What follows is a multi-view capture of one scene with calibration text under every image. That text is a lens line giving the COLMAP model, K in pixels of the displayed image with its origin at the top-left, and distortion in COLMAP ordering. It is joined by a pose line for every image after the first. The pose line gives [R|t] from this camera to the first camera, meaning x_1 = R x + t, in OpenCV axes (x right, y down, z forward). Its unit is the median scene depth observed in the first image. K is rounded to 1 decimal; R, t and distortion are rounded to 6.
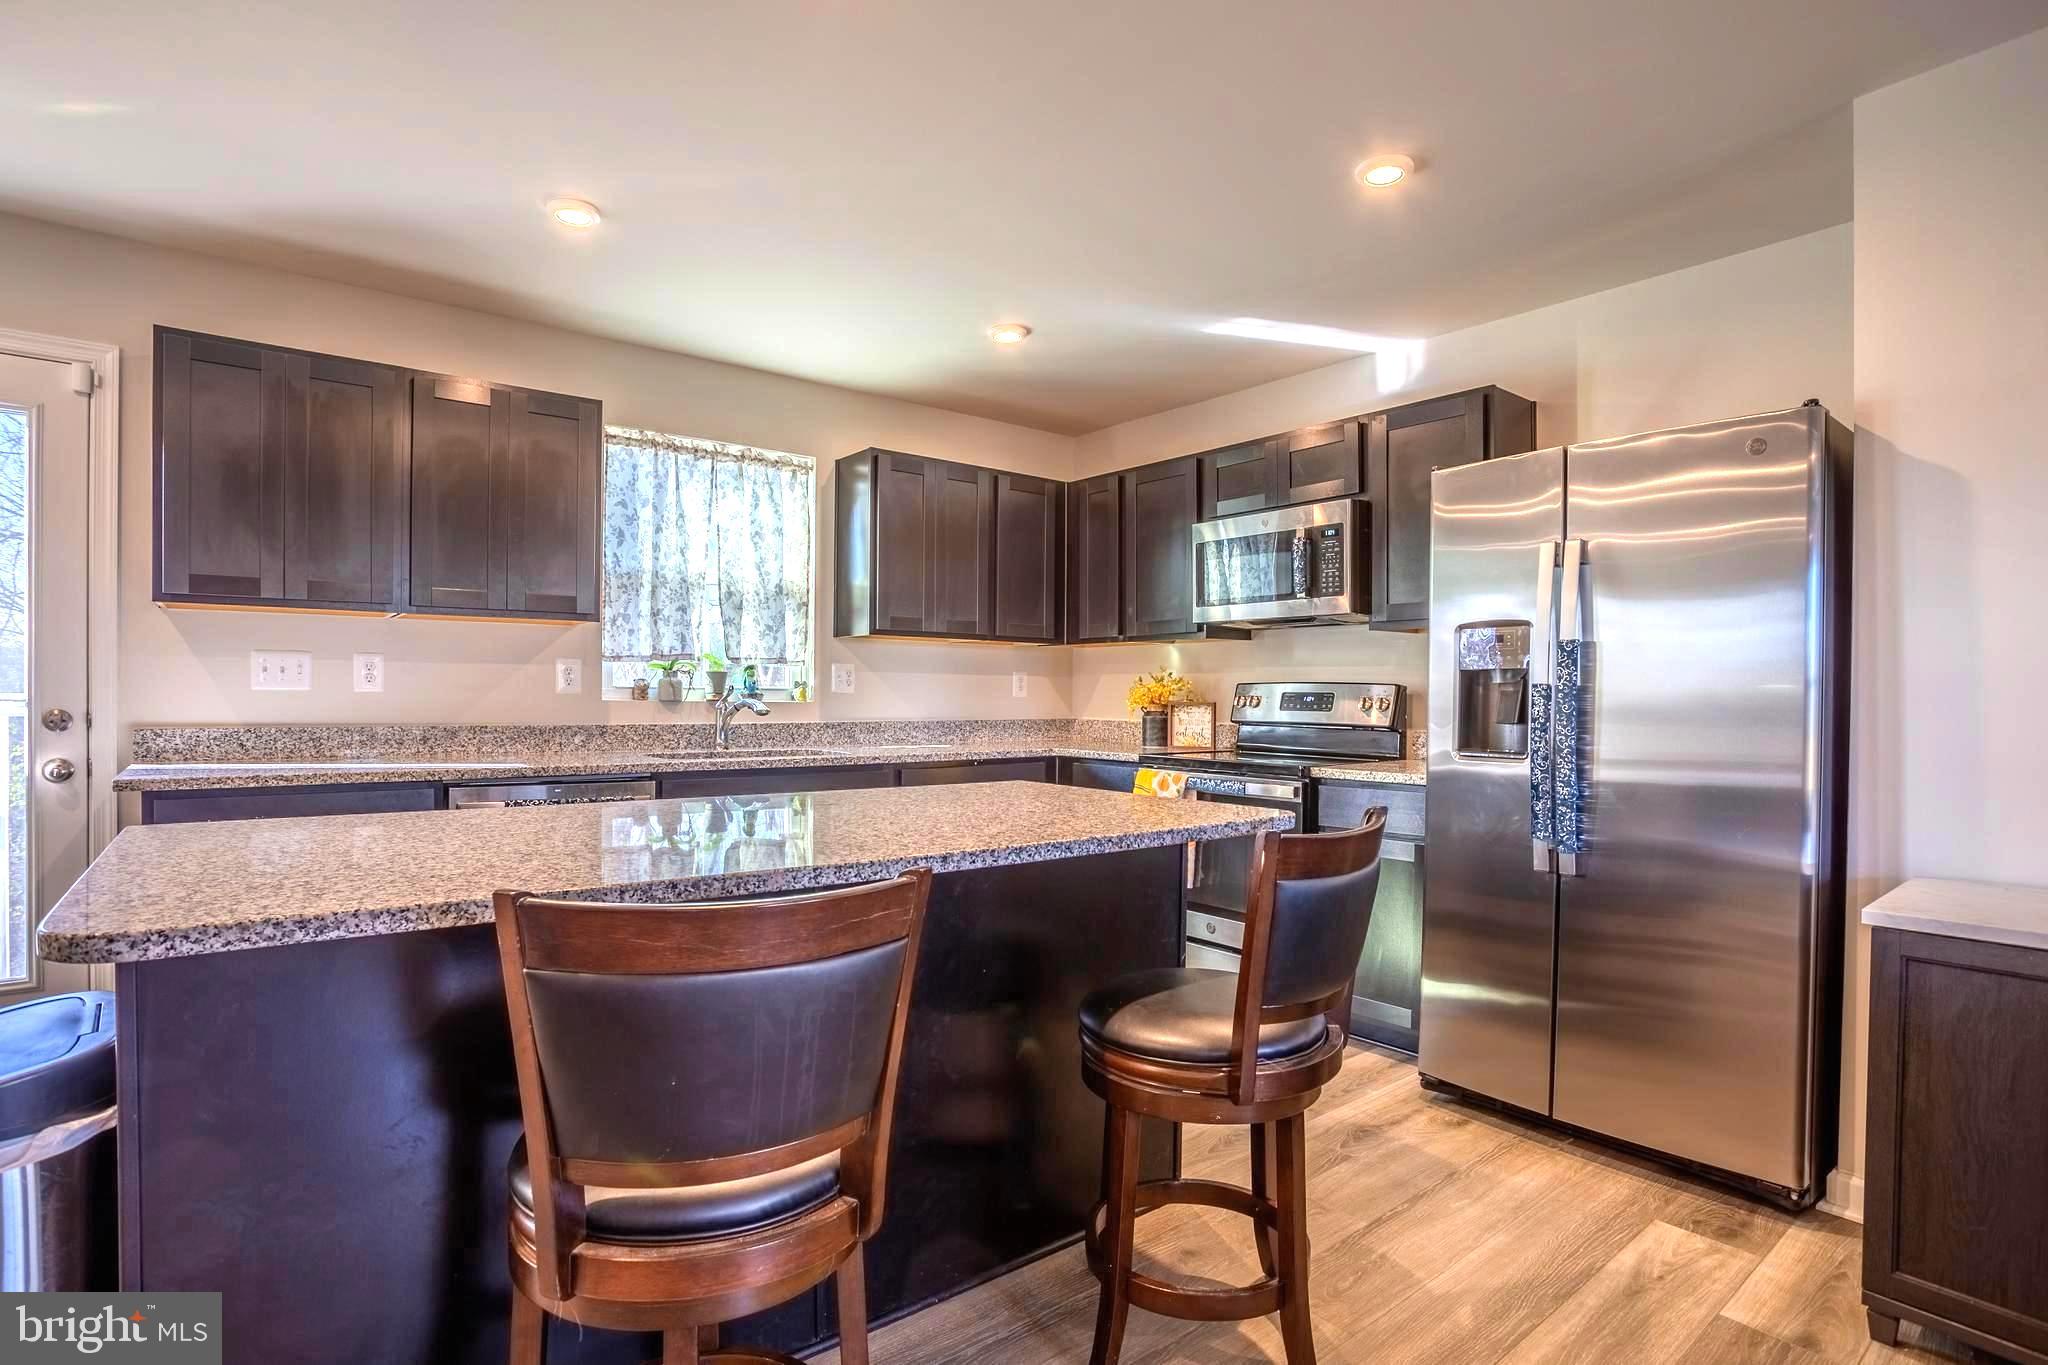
lens RADIAL K [[998.5, 0, 1037.5], [0, 998.5, 689.1], [0, 0, 1]] dist [-0.086512, 0.043919]
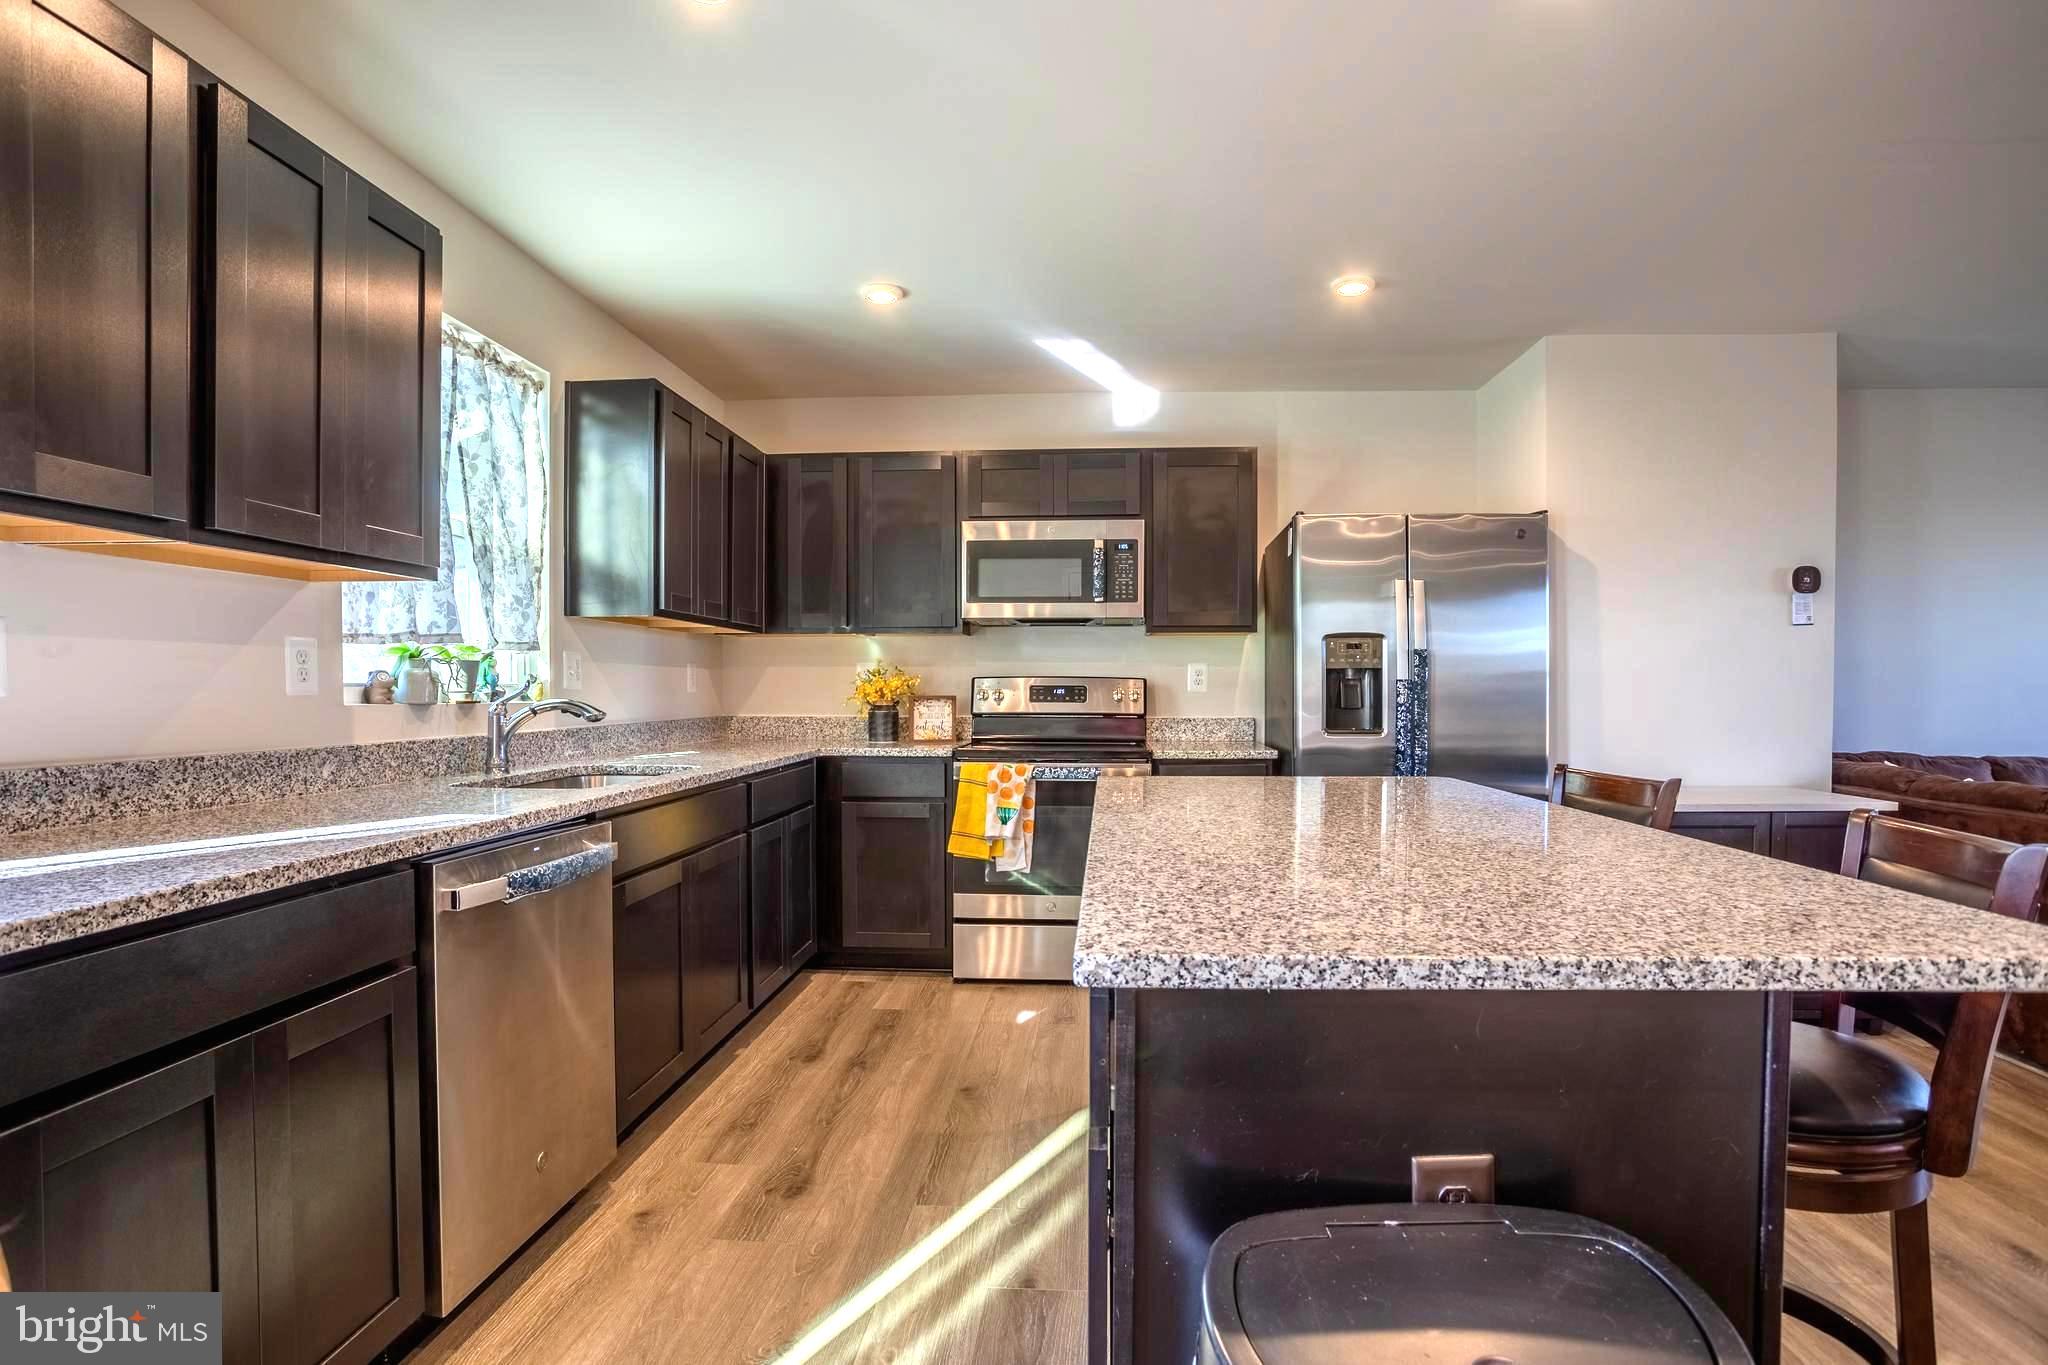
lens RADIAL K [[998.5, 0, 1037.5], [0, 998.5, 689.1], [0, 0, 1]] dist [-0.086512, 0.043919]
pose [[0.686316, -0.008144, 0.727258, -0.566475], [0.000530, 0.999943, 0.010697, -0.004892], [-0.727303, -0.006956, 0.686281, 0.257565]]
